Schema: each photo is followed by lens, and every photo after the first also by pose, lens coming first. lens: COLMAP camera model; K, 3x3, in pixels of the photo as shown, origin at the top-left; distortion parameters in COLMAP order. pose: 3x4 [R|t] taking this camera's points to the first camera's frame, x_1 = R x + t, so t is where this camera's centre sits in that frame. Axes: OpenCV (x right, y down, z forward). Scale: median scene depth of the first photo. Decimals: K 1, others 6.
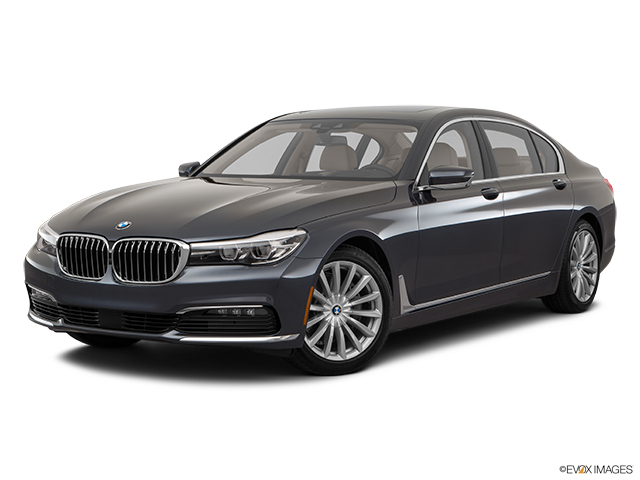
lens RADIAL K [[1080.2, 0, 319.2], [0, 1080.2, 239.9], [0, 0, 1]] dist [0.107527, 0.000000]
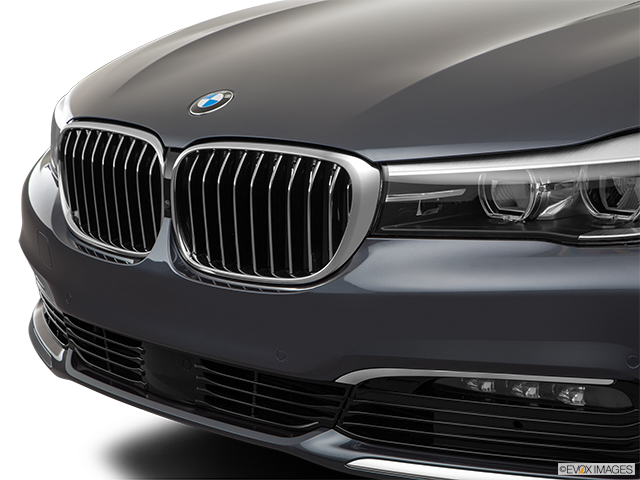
lens RADIAL K [[1487.9, 0, 320.0], [0, 1487.9, 239.6], [0, 0, 1]] dist [0.091431, 0.000000]
pose [[0.963763, 0.040361, -0.263688, -0.021020], [-0.018791, 0.996304, 0.083817, -0.010304], [0.266097, -0.075825, 0.960960, 0.541965]]
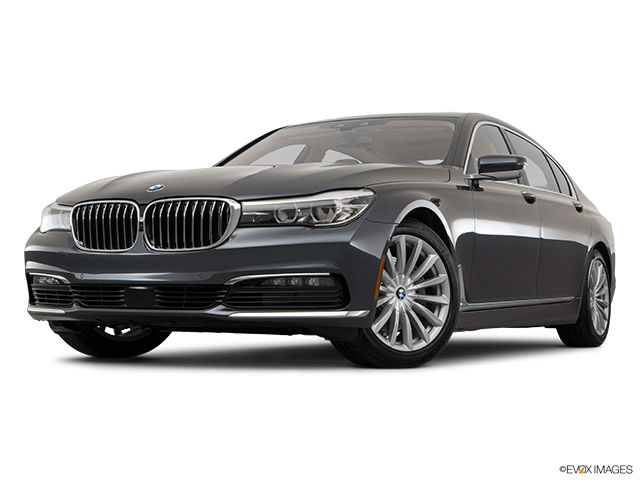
lens RADIAL K [[1016.5, 0, 318.4], [0, 1016.5, 241.5], [0, 0, 1]] dist [0.067925, 0.000000]
pose [[0.996157, 0.005174, 0.087433, -0.120848], [0.005038, 0.993217, -0.116170, 0.118813], [-0.087441, 0.116164, 0.989374, 0.202556]]
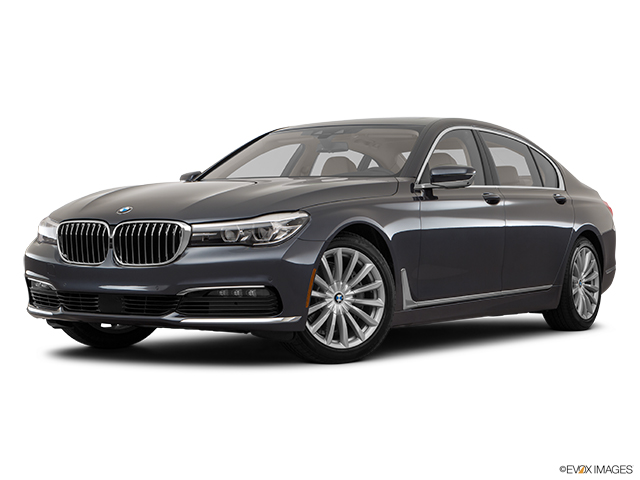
lens RADIAL K [[1080.2, 0, 322.4], [0, 1080.2, 241.6], [0, 0, 1]] dist [0.107527, 0.000000]
pose [[0.999989, -0.000243, 0.004703, -0.003539], [0.000562, 0.997690, -0.067933, 0.081457], [-0.004676, 0.067935, 0.997679, 0.007495]]
